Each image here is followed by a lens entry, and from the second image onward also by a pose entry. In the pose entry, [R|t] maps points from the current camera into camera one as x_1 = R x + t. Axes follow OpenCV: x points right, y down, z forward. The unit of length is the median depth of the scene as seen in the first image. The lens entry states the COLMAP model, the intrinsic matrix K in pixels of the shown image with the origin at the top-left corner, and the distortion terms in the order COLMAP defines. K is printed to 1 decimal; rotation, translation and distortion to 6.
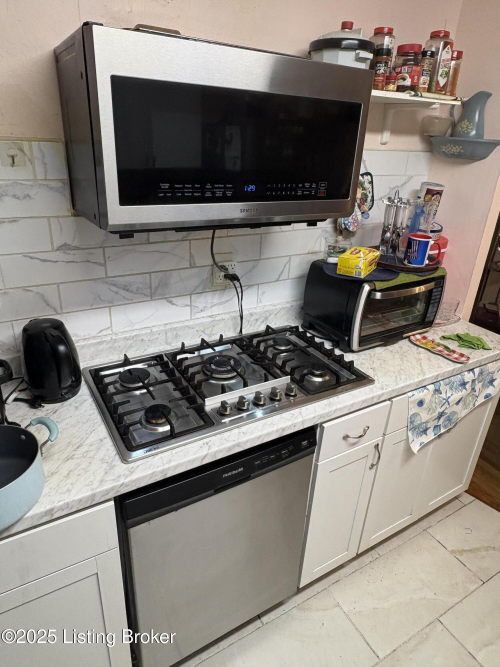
lens RADIAL K [[431.0, 0, 248.2], [0, 431.0, 332.1], [0, 0, 1]] dist [-0.001307, 0.000714]
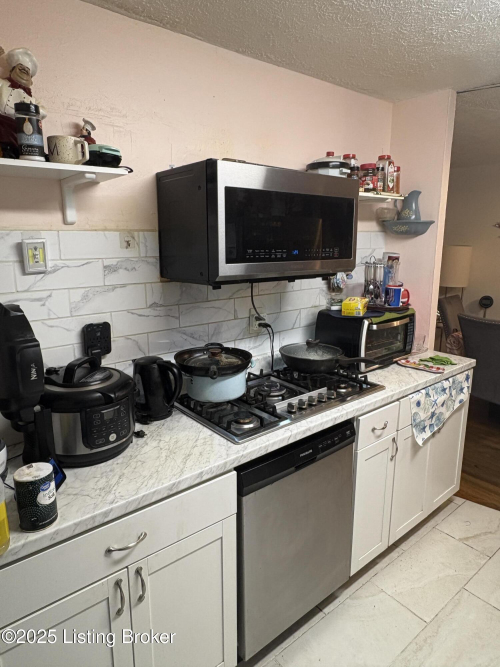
lens RADIAL K [[431.0, 0, 248.2], [0, 431.0, 332.1], [0, 0, 1]] dist [-0.001307, 0.000714]
pose [[0.987361, -0.080756, 0.136369, -0.280514], [0.108227, 0.972141, -0.207916, 0.168874], [-0.115779, 0.220047, 0.968594, -0.274024]]
